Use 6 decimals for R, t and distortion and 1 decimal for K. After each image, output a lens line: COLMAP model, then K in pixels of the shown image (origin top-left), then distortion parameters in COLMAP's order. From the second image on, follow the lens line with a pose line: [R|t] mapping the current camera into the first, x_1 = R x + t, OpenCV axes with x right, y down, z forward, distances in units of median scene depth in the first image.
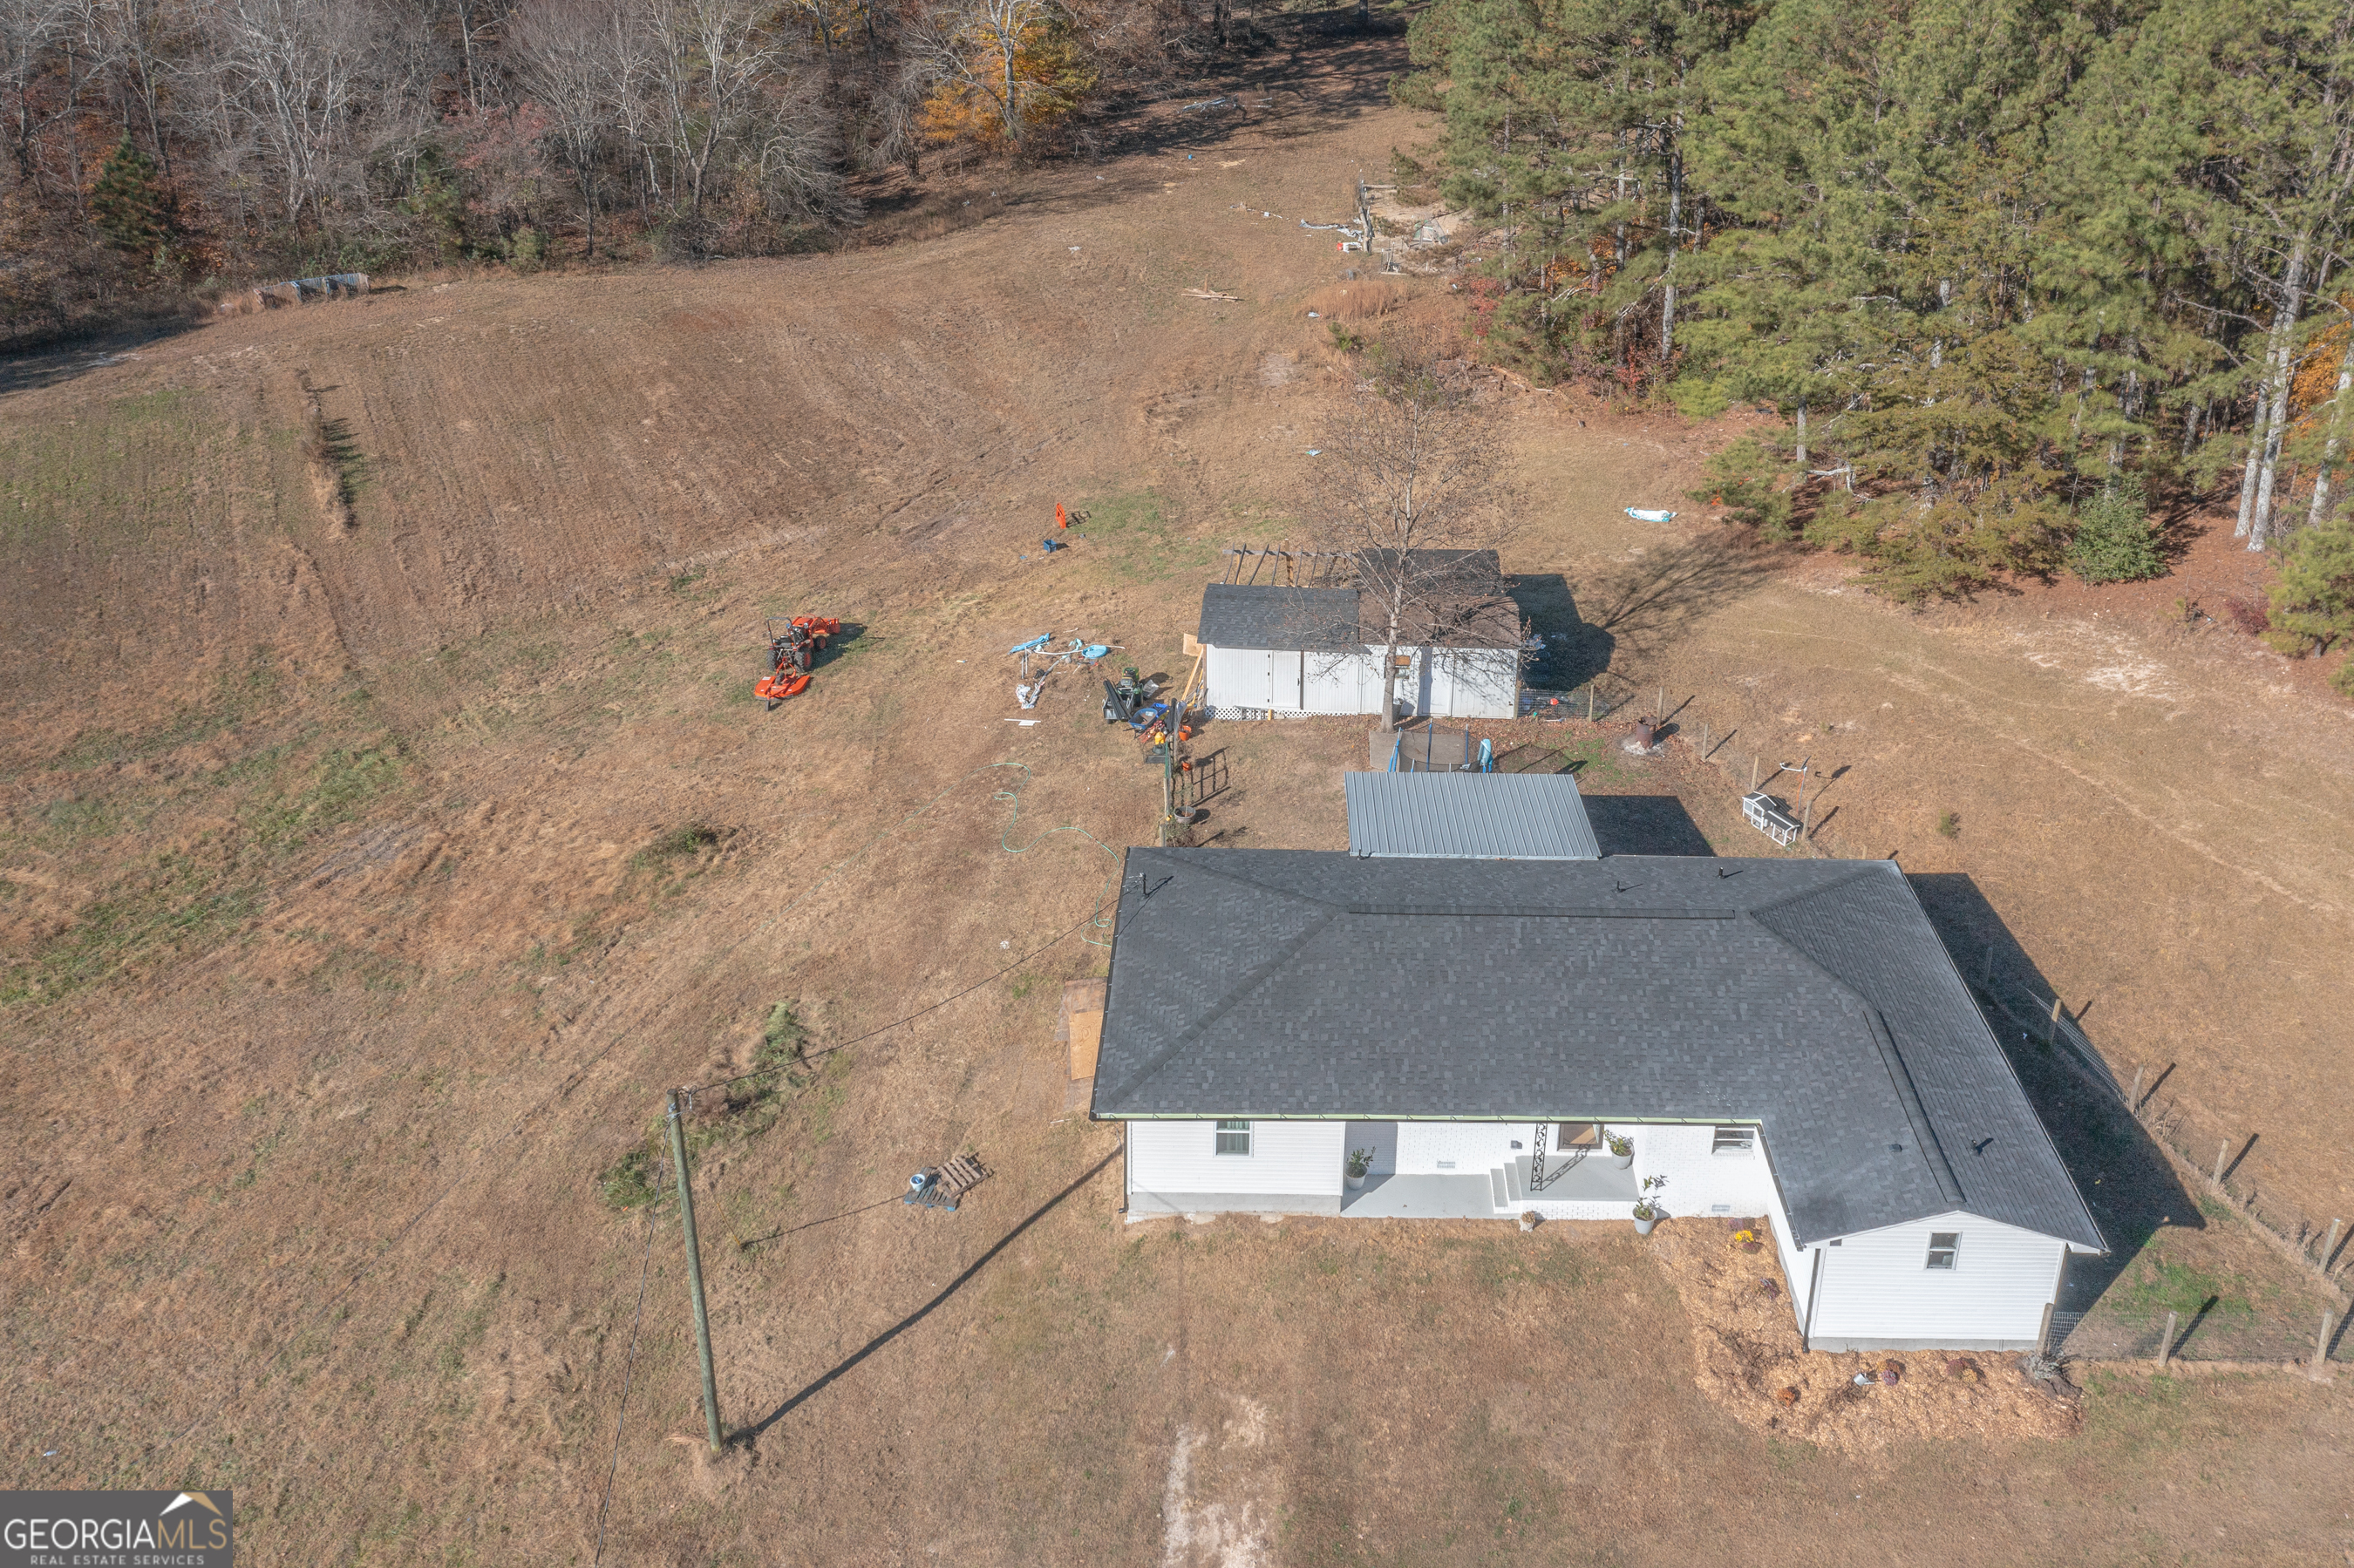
lens RADIAL K [[1910.3, 0, 1302.0], [0, 1910.3, 541.1], [0, 0, 1]] dist [0.006749, 0.004983]
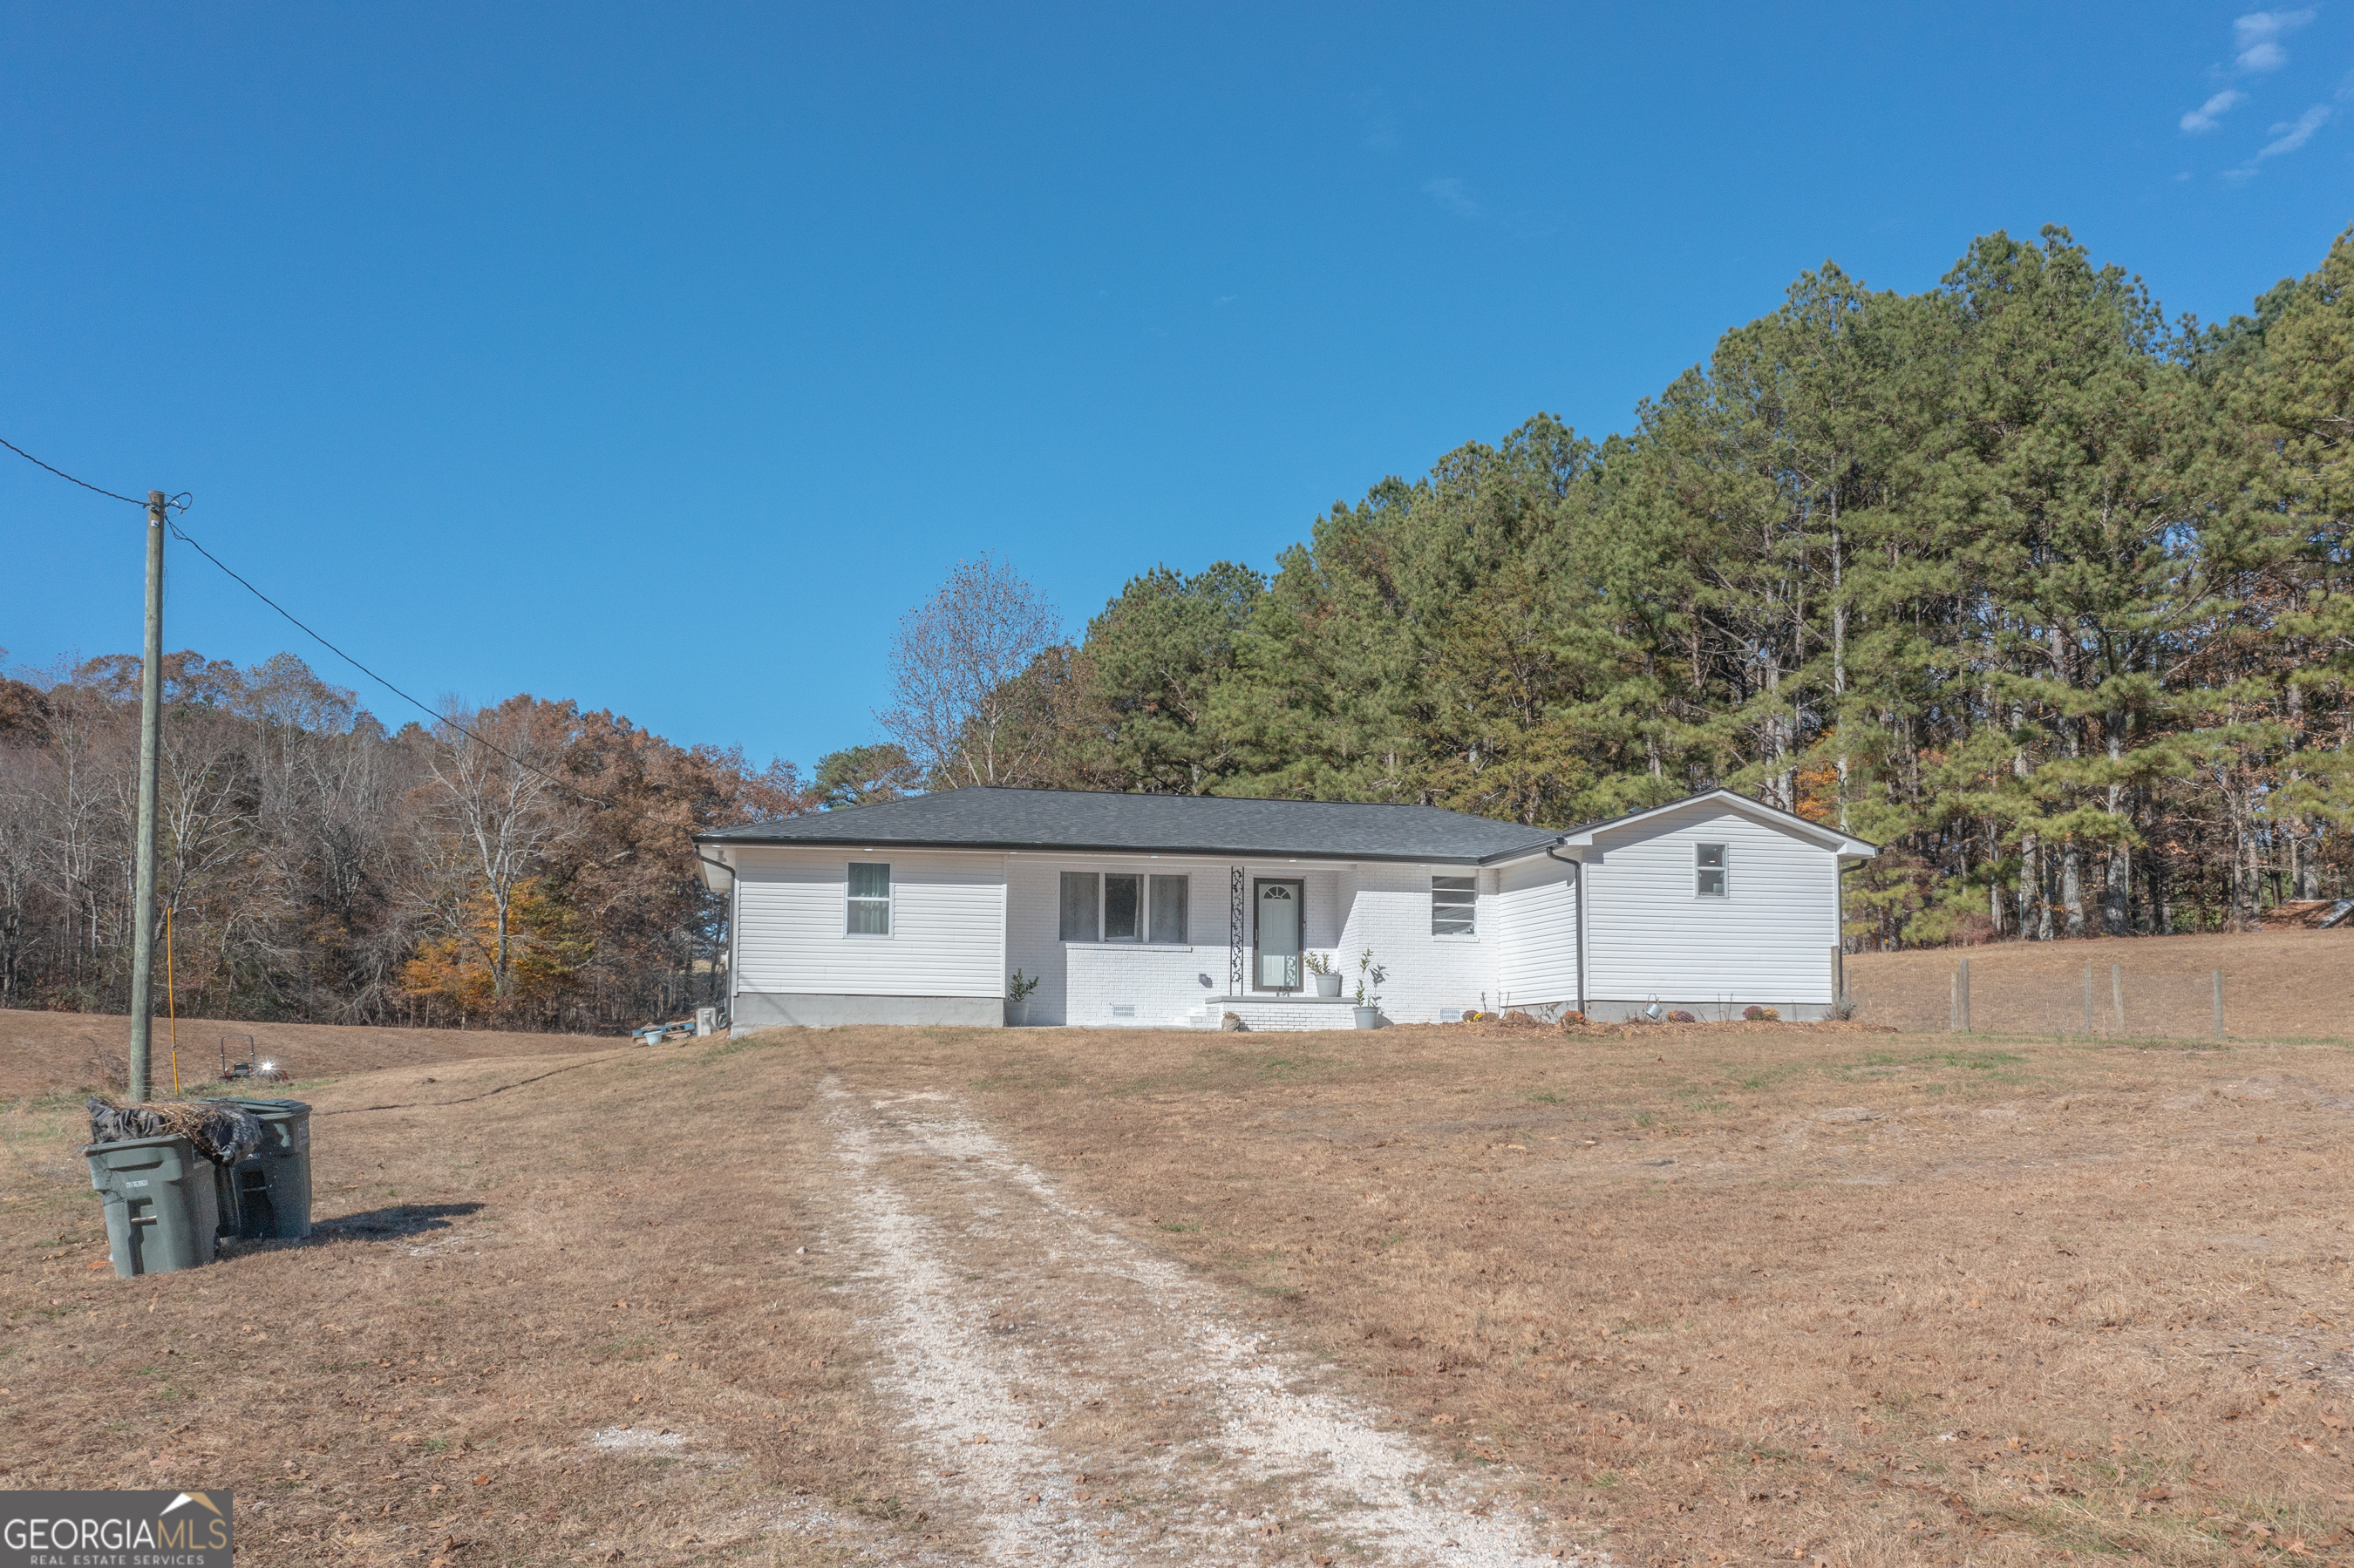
lens RADIAL K [[1900.6, 0, 1188.9], [0, 1900.6, 969.2], [0, 0, 1]] dist [0.012374, -0.003314]
pose [[0.975606, -0.004829, 0.219475, -0.078161], [0.098572, 0.902943, -0.418303, 0.663845], [-0.196154, 0.429733, 0.881393, 0.266558]]
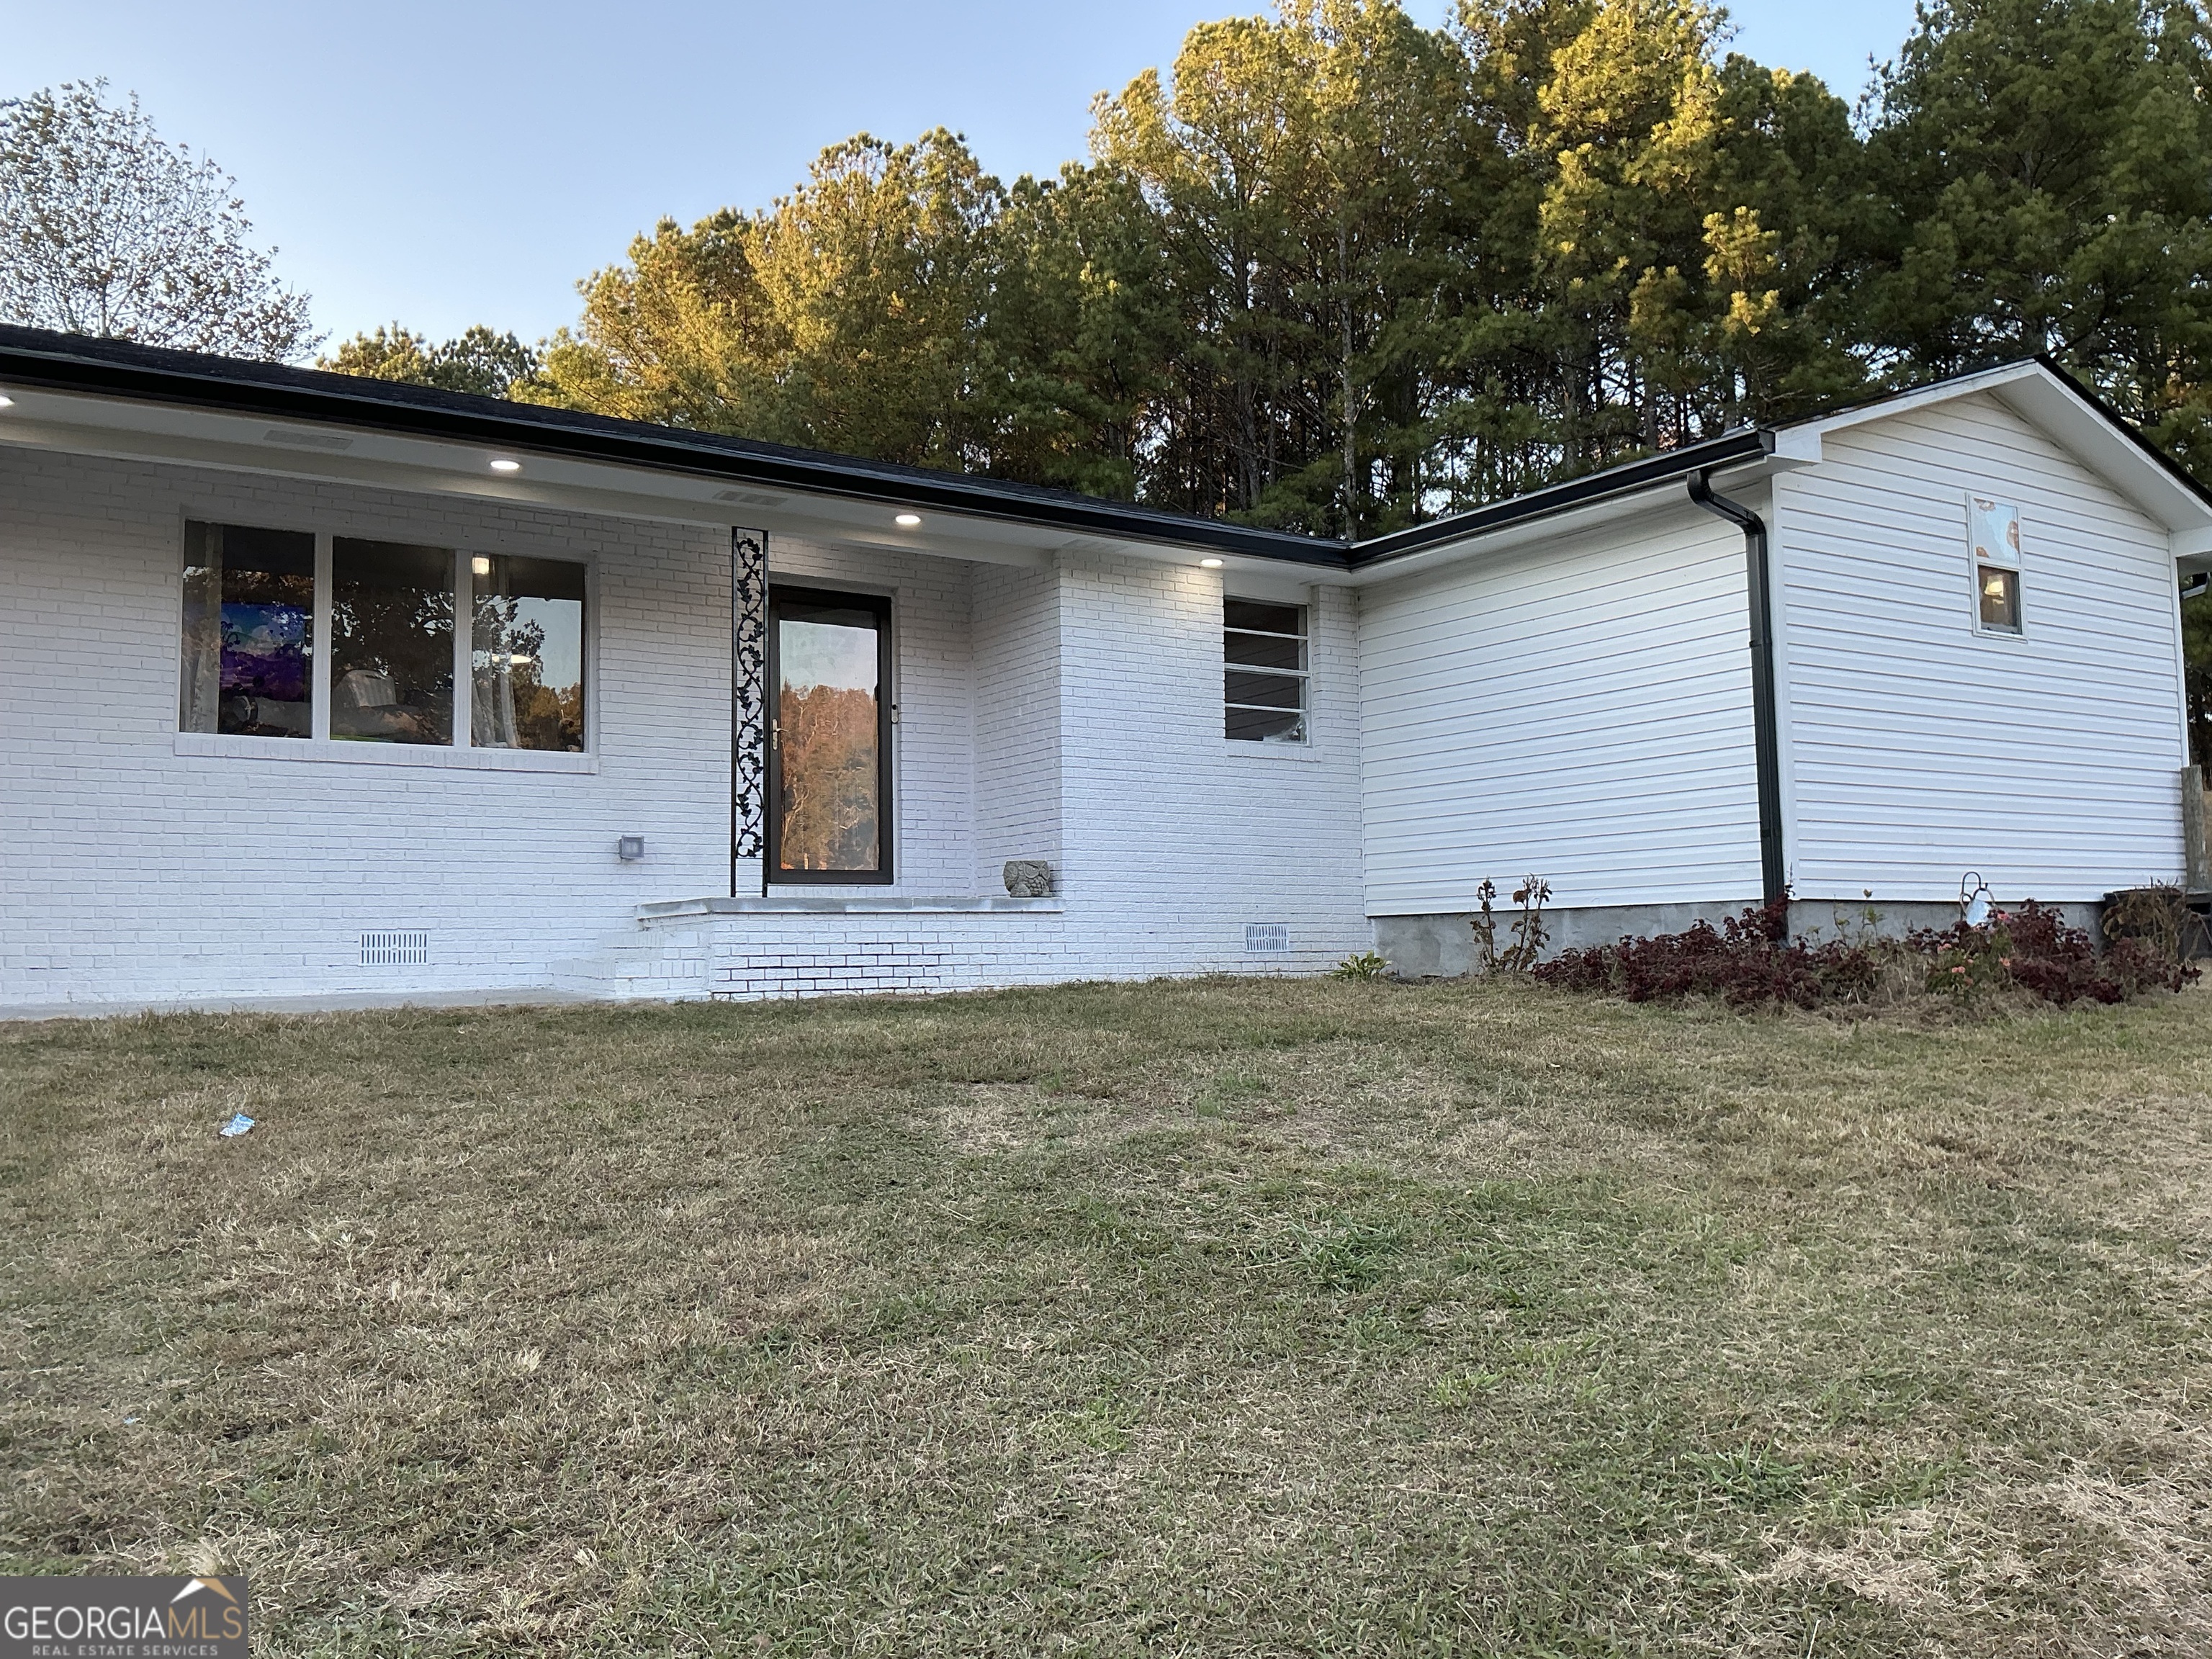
lens RADIAL K [[1839.3, 0, 1106.0], [0, 1839.3, 829.5], [0, 0, 1]] dist [0.151432, -0.327601]
pose [[0.836600, 0.003148, 0.547806, 0.014434], [0.242930, 0.894150, -0.376138, 0.442385], [-0.491005, 0.447756, 0.747281, 0.750083]]
